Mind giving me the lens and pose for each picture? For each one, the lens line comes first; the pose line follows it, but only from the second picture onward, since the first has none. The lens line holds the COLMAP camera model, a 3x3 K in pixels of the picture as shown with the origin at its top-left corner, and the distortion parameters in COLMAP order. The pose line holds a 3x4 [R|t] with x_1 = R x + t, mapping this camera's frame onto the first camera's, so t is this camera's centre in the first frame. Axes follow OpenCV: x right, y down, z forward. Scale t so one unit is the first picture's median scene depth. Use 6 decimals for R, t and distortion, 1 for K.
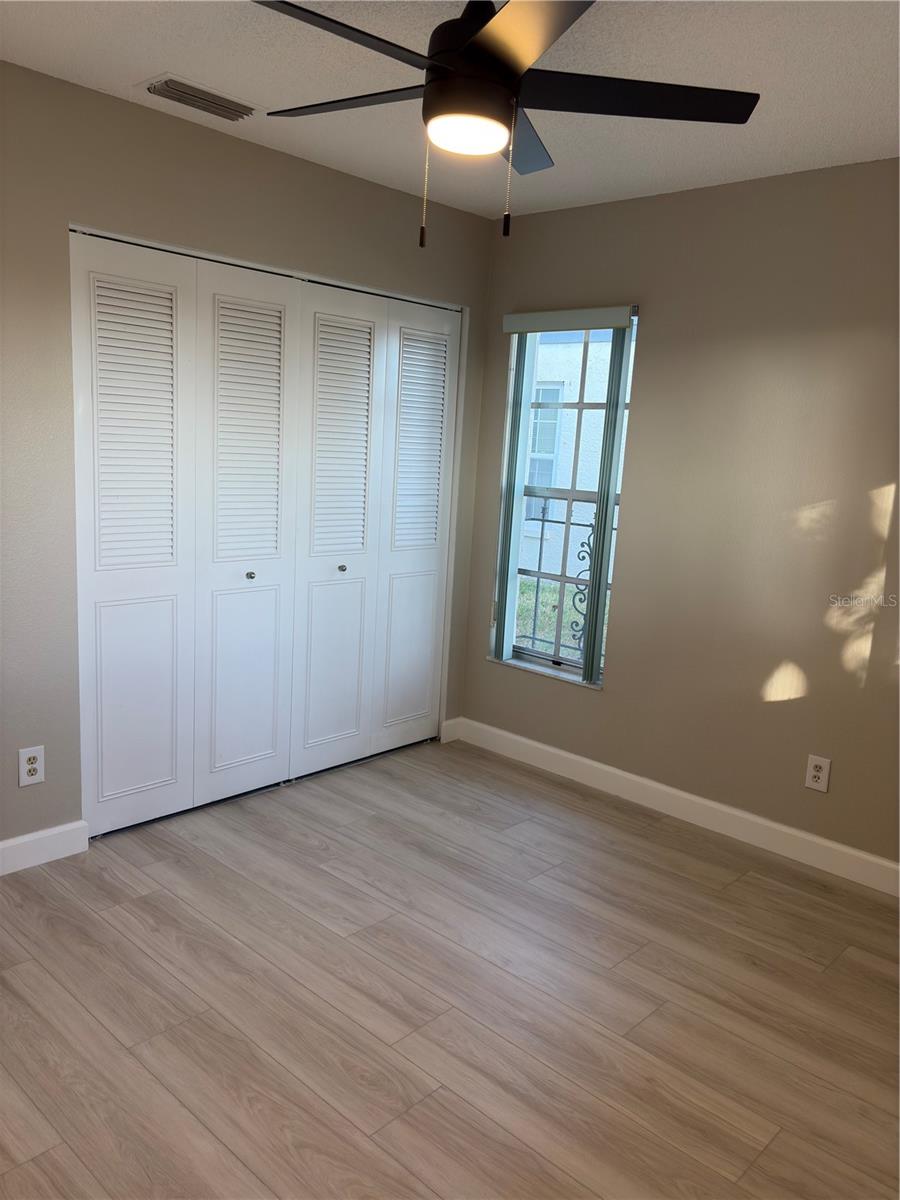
lens RADIAL K [[920.3, 0, 440.9], [0, 920.3, 580.4], [0, 0, 1]] dist [0.003979, 0.007417]
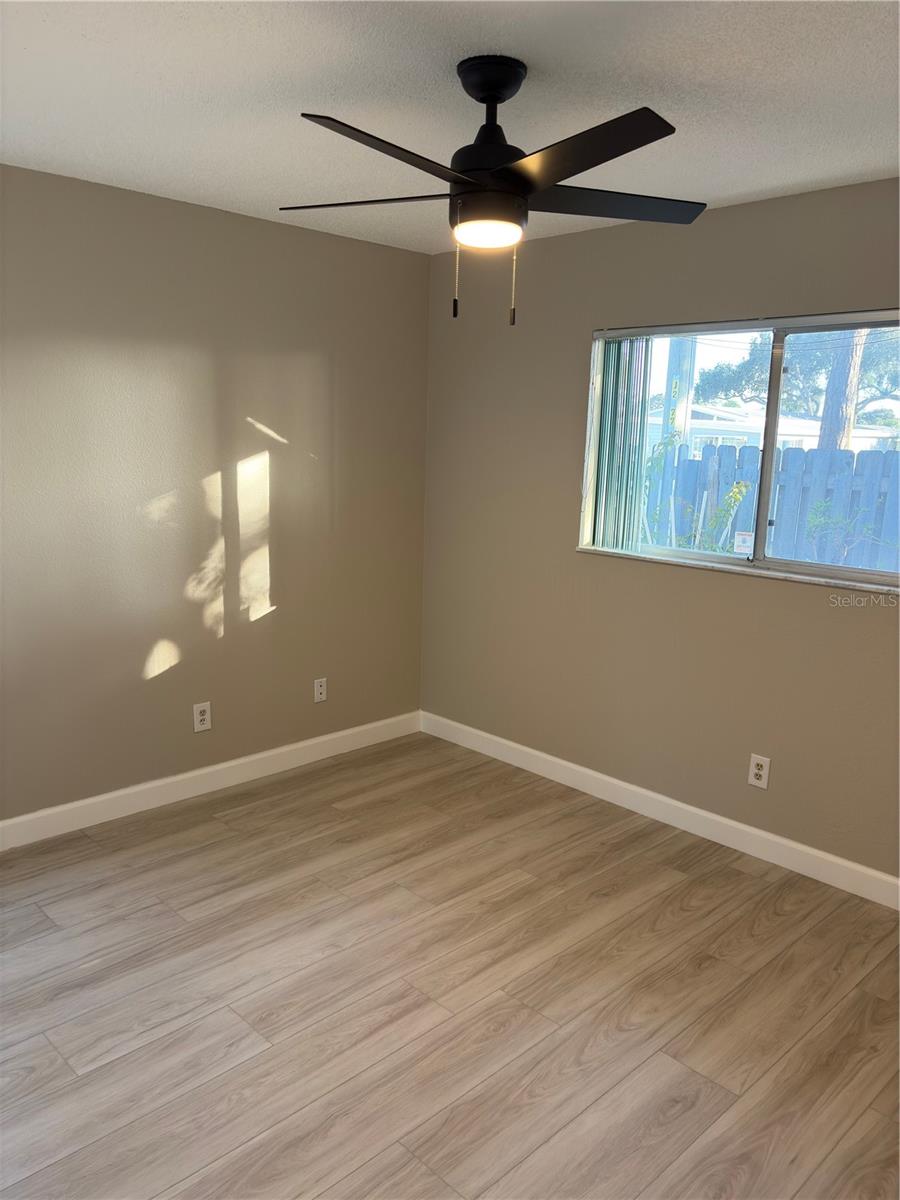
lens RADIAL K [[911.2, 0, 450.0], [0, 911.2, 600.0], [0, 0, 1]] dist [0.025631, -0.006893]
pose [[0.040267, -0.240401, 0.969838, -0.926725], [0.126471, 0.964045, 0.233714, -0.233823], [-0.991153, 0.113246, 0.069223, 0.773314]]
